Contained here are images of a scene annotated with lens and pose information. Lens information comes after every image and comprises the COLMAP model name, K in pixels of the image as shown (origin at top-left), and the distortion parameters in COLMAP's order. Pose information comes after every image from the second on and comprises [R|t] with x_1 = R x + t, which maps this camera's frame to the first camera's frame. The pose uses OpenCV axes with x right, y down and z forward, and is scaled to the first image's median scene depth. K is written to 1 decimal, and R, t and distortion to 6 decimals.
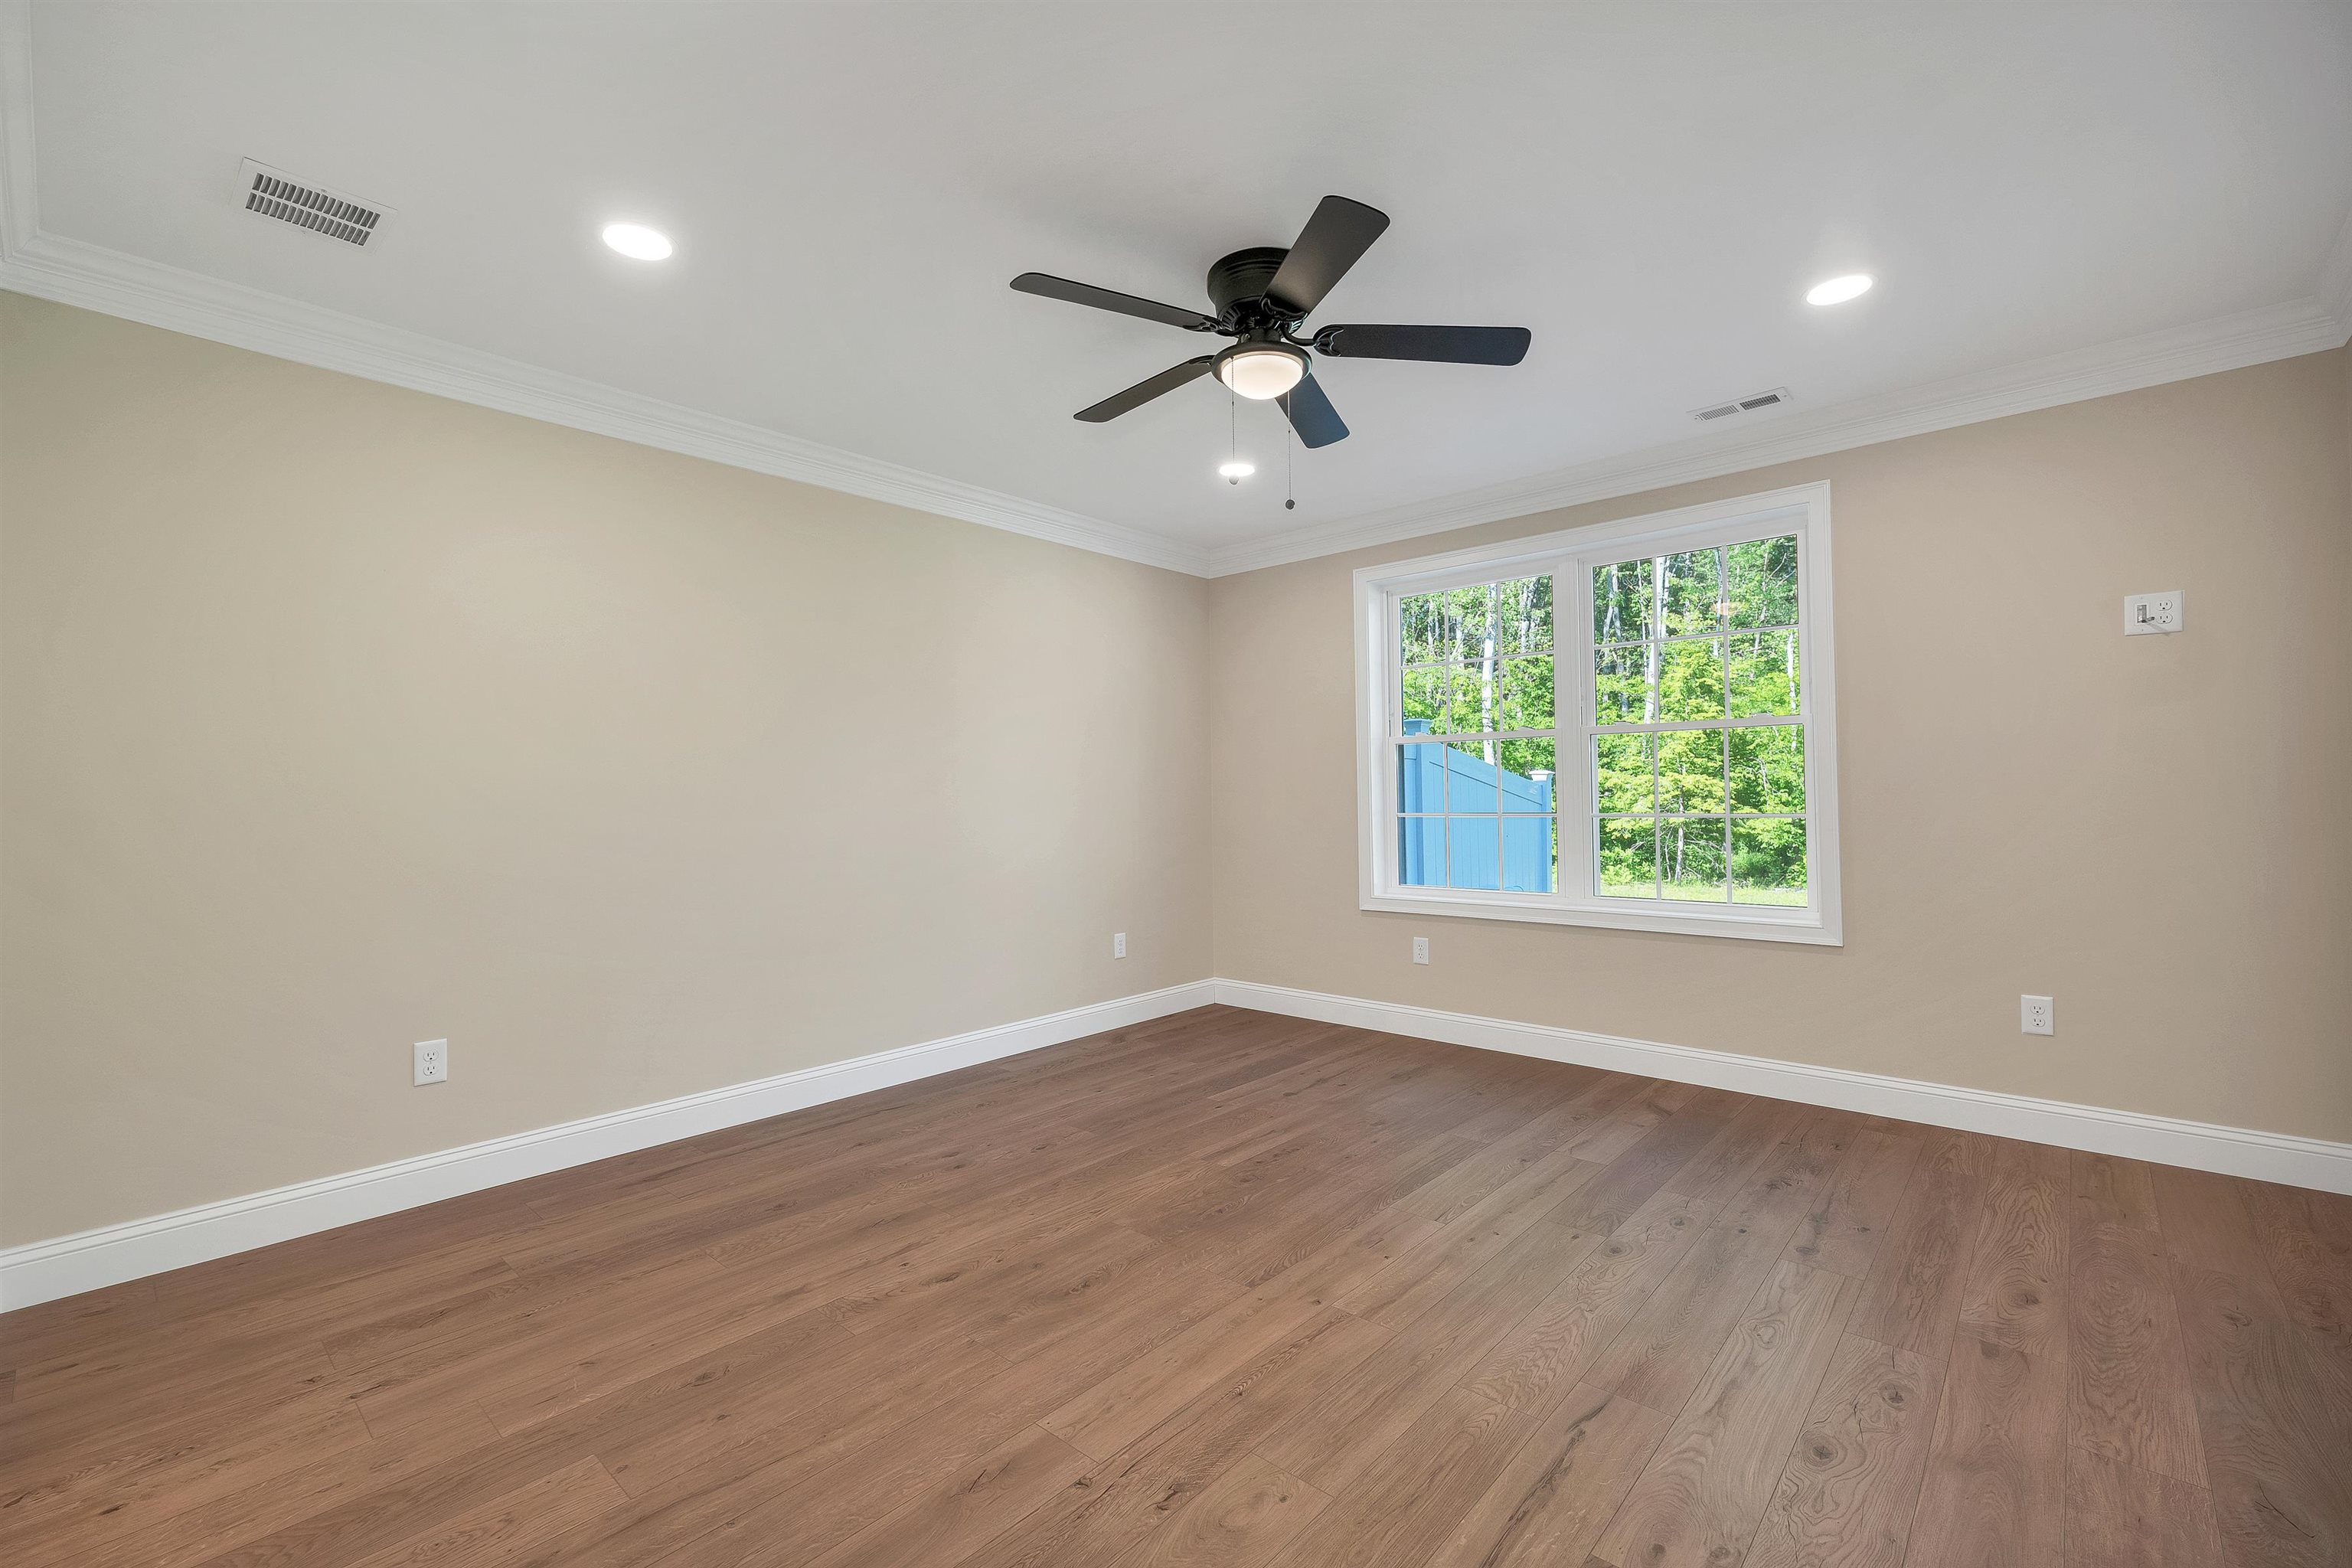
lens RADIAL K [[986.9, 0, 1180.5], [0, 986.9, 801.9], [0, 0, 1]] dist [0.001230, 0.000026]
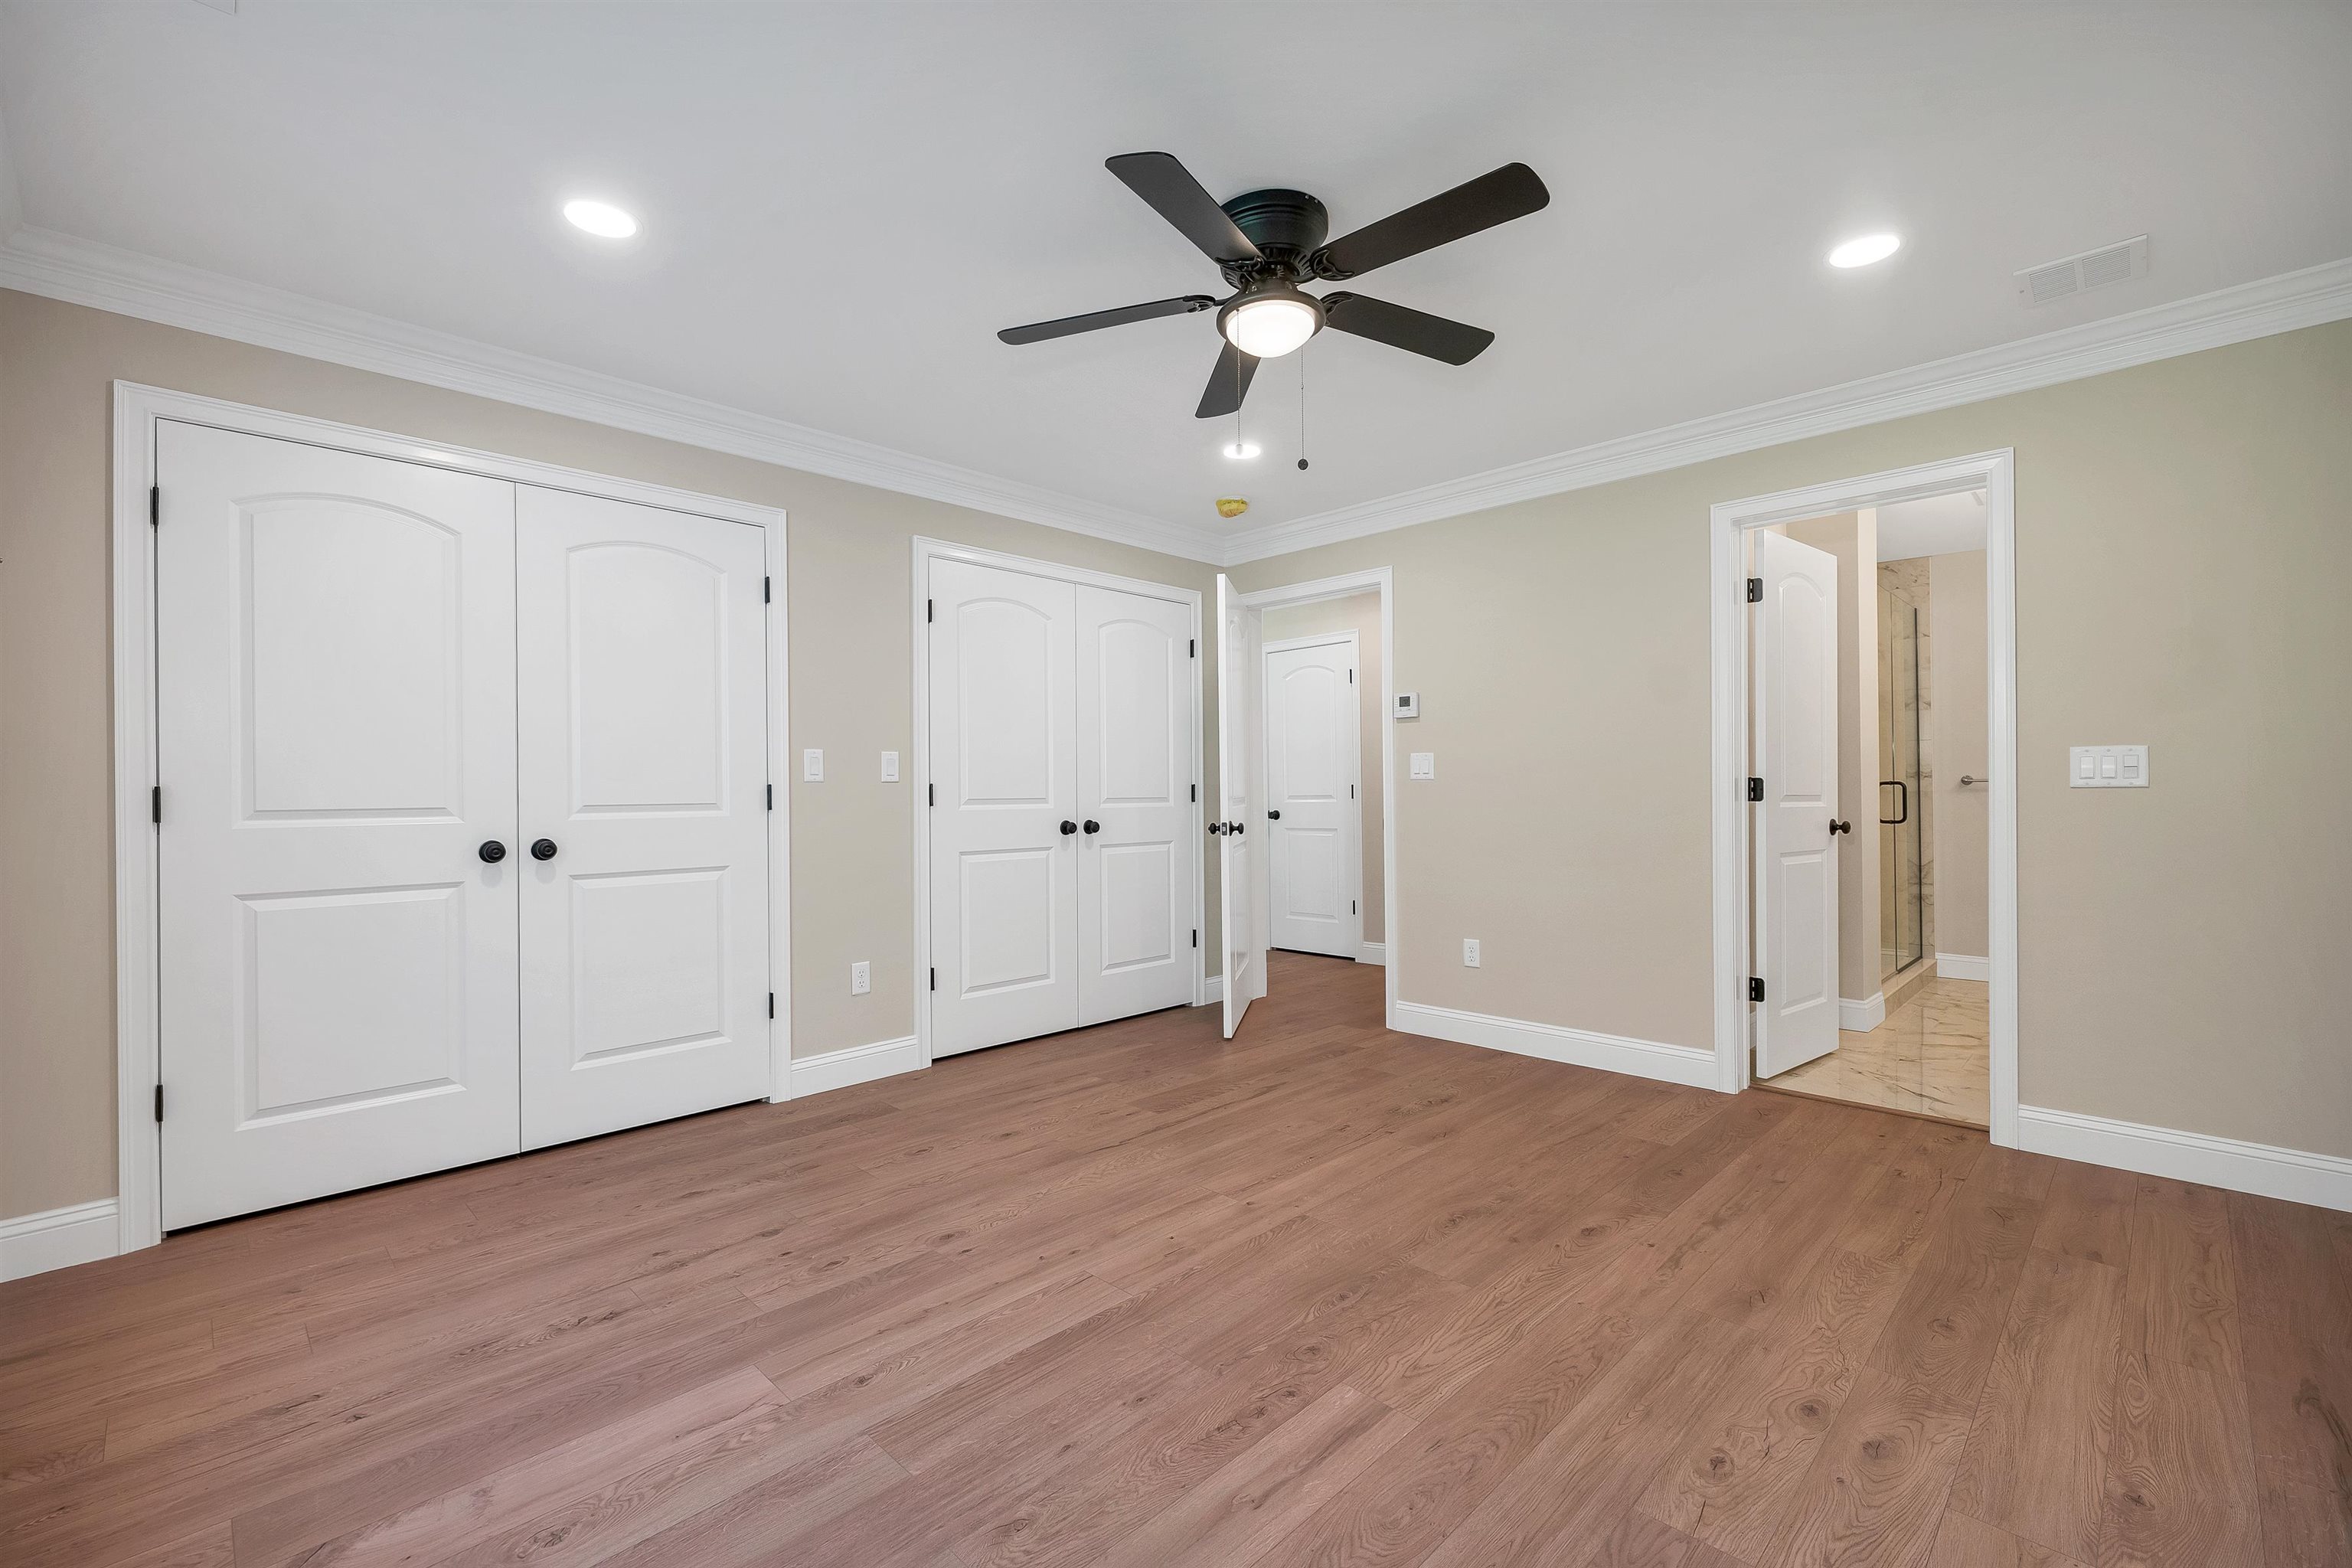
lens RADIAL K [[1003.6, 0, 1174.4], [0, 1003.6, 789.9], [0, 0, 1]] dist [0.003124, 0.000538]
pose [[-0.998181, 0.021756, 0.056219, 0.116994], [0.021697, 0.999763, -0.001648, -0.002861], [-0.056241, -0.000425, -0.998417, 1.746379]]
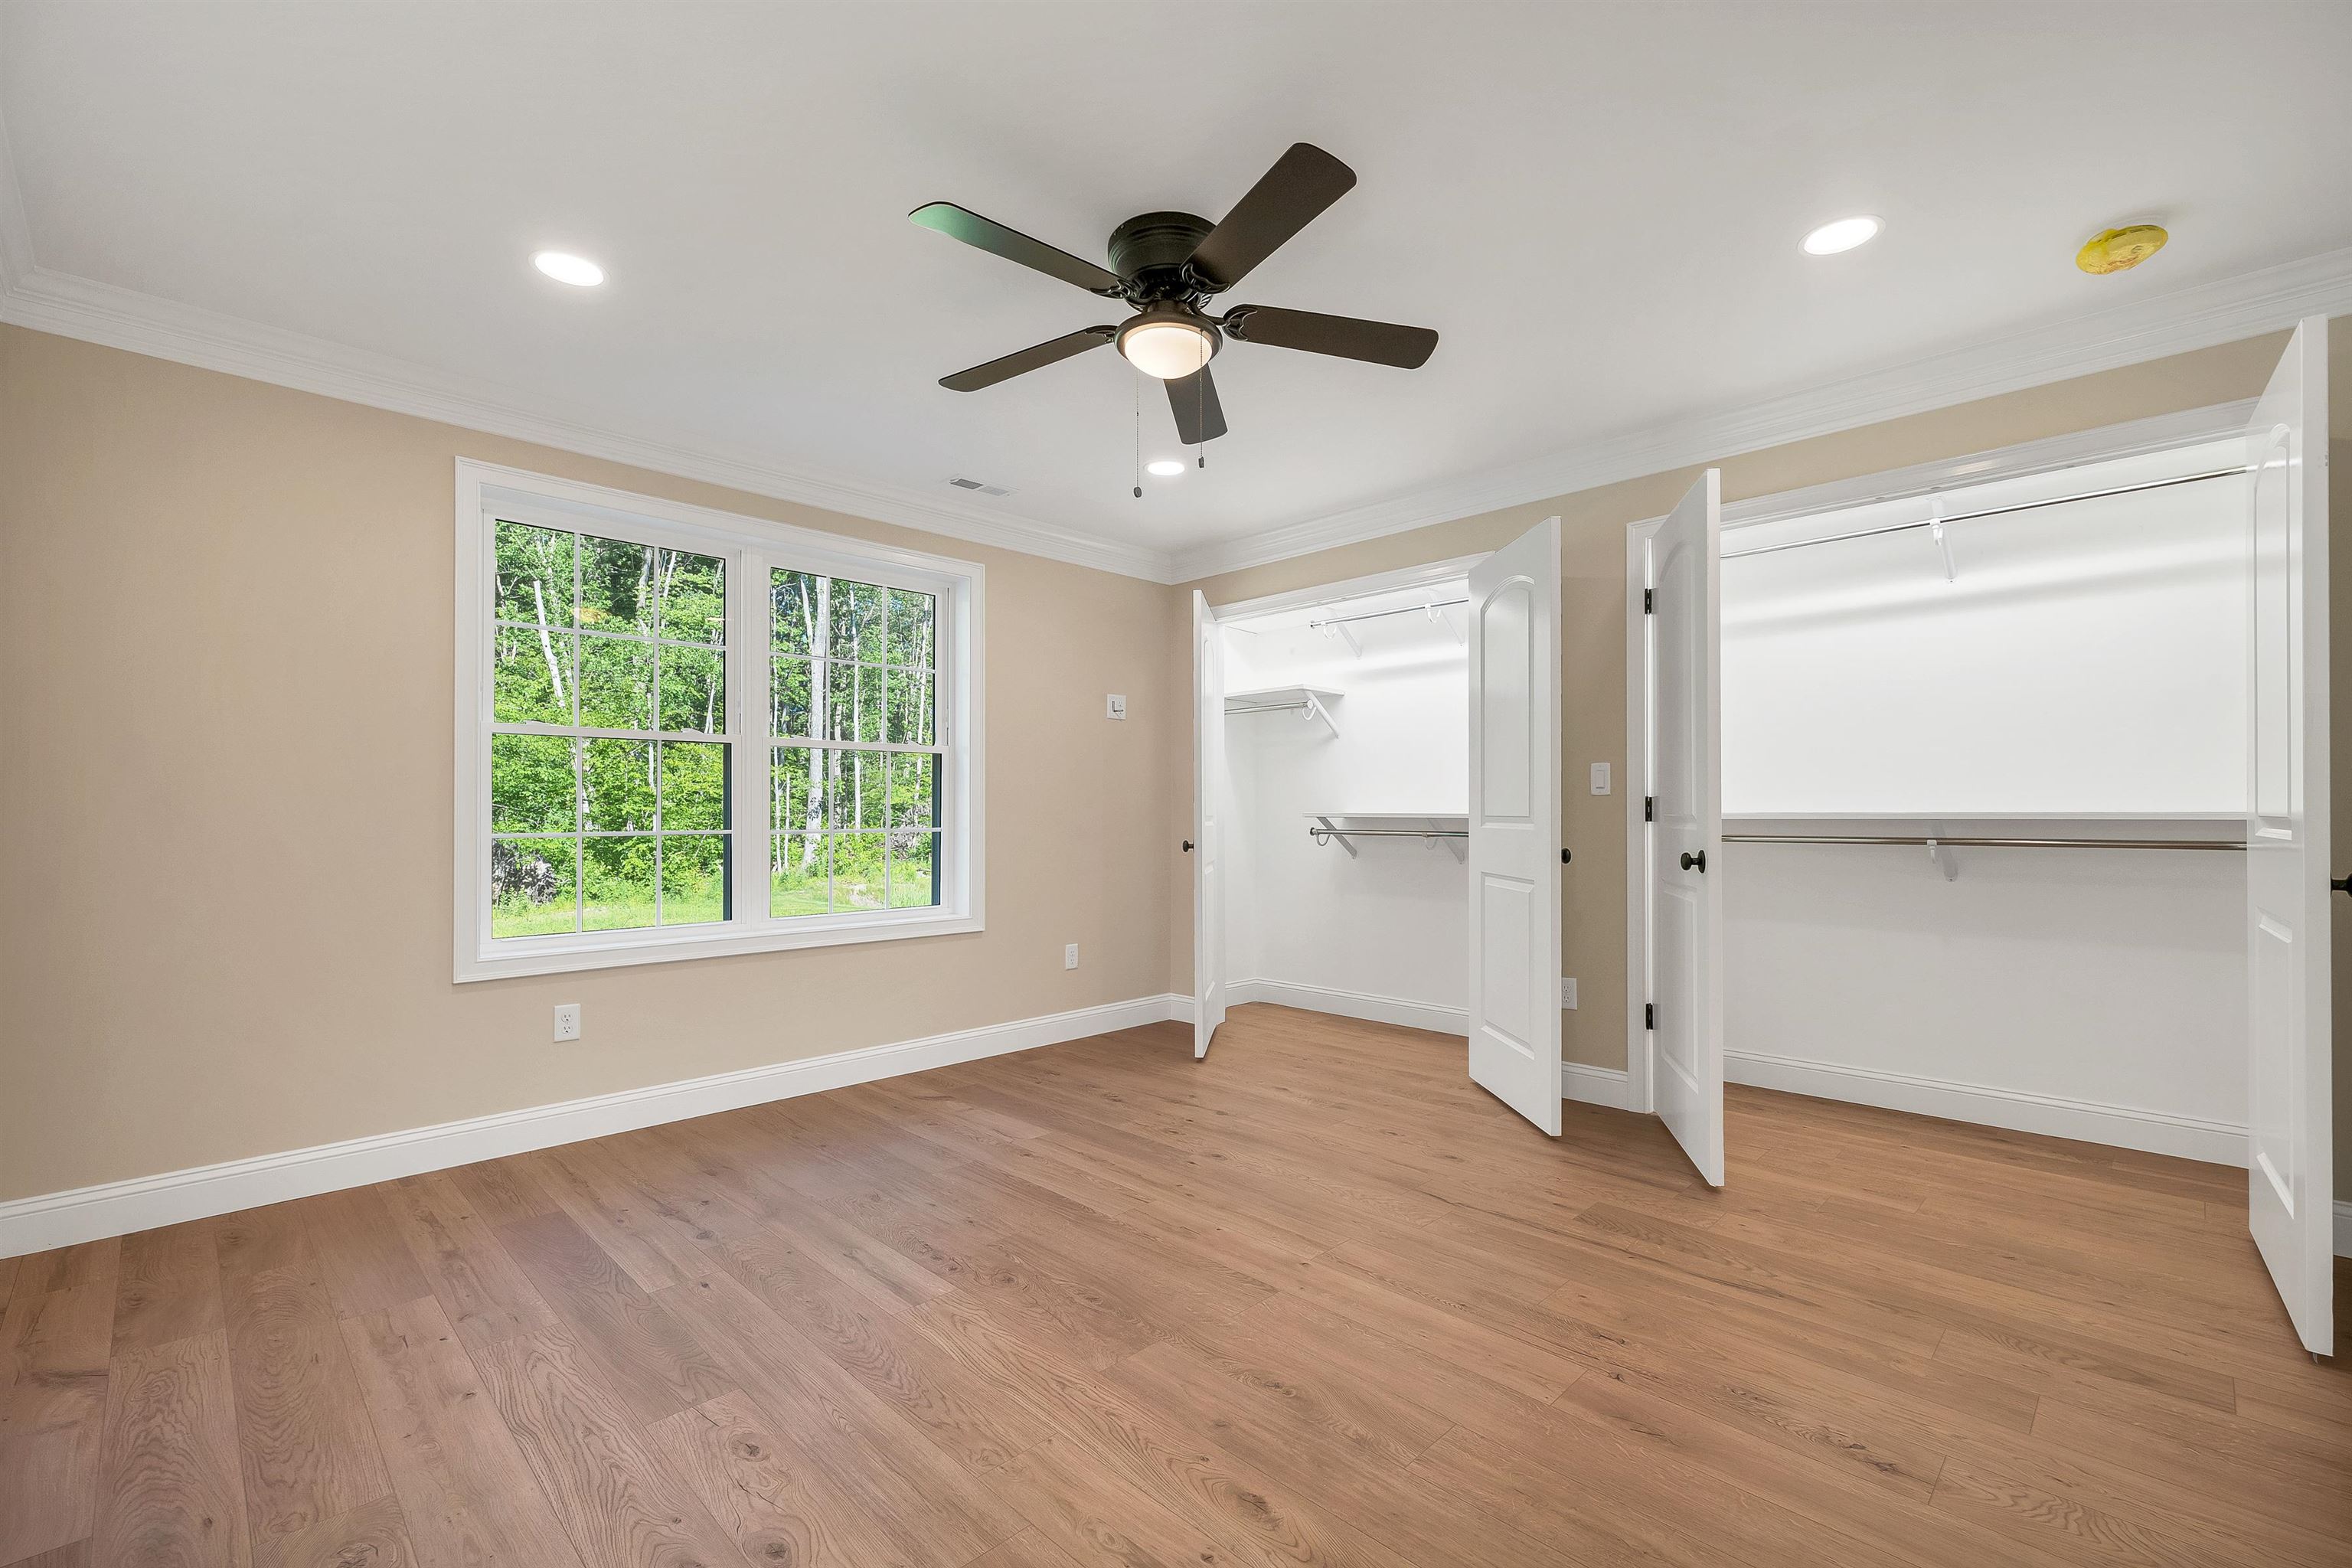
lens RADIAL K [[1003.4, 0, 1186.0], [0, 1003.4, 815.0], [0, 0, 1]] dist [0.000510, 0.000058]
pose [[0.050922, 0.009930, 0.998653, -0.770528], [0.002927, 0.999945, -0.010092, 0.013352], [-0.998698, 0.003437, 0.050890, 0.835879]]
